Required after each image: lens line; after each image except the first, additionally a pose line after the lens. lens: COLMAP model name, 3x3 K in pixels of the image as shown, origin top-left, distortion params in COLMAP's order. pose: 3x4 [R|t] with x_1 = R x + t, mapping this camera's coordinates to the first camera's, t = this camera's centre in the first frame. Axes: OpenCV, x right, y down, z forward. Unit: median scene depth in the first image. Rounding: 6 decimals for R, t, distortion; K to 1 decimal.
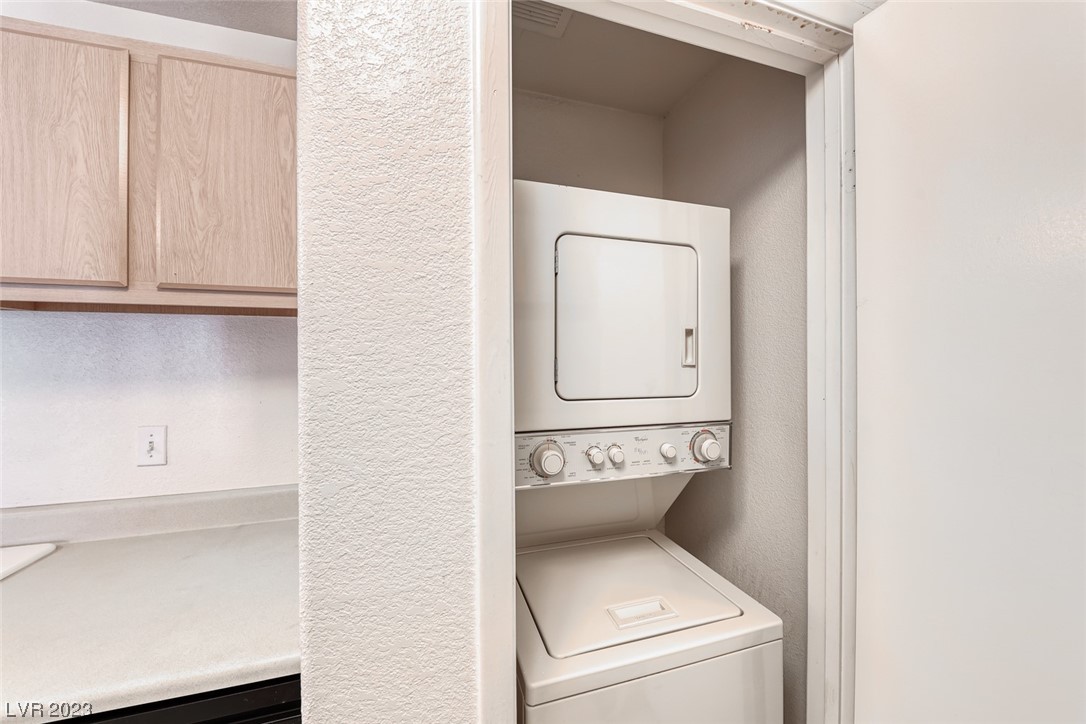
lens RADIAL K [[375.3, 0, 530.8], [0, 375.3, 349.6], [0, 0, 1]] dist [0.000572, -0.000036]
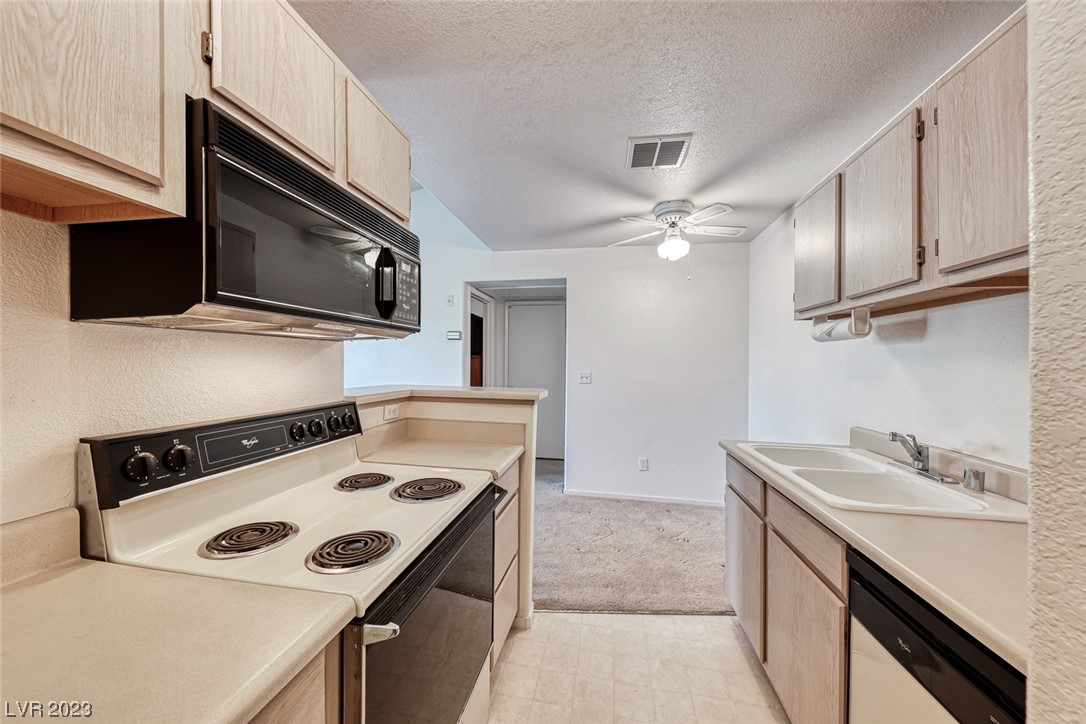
lens RADIAL K [[370.8, 0, 540.2], [0, 370.8, 360.6], [0, 0, 1]] dist [0.006883, -0.003719]
pose [[-0.454511, -0.004396, -0.890730, 0.262607], [-0.011529, 0.999933, 0.000948, 0.145208], [0.890666, 0.010700, -0.454532, 0.272700]]
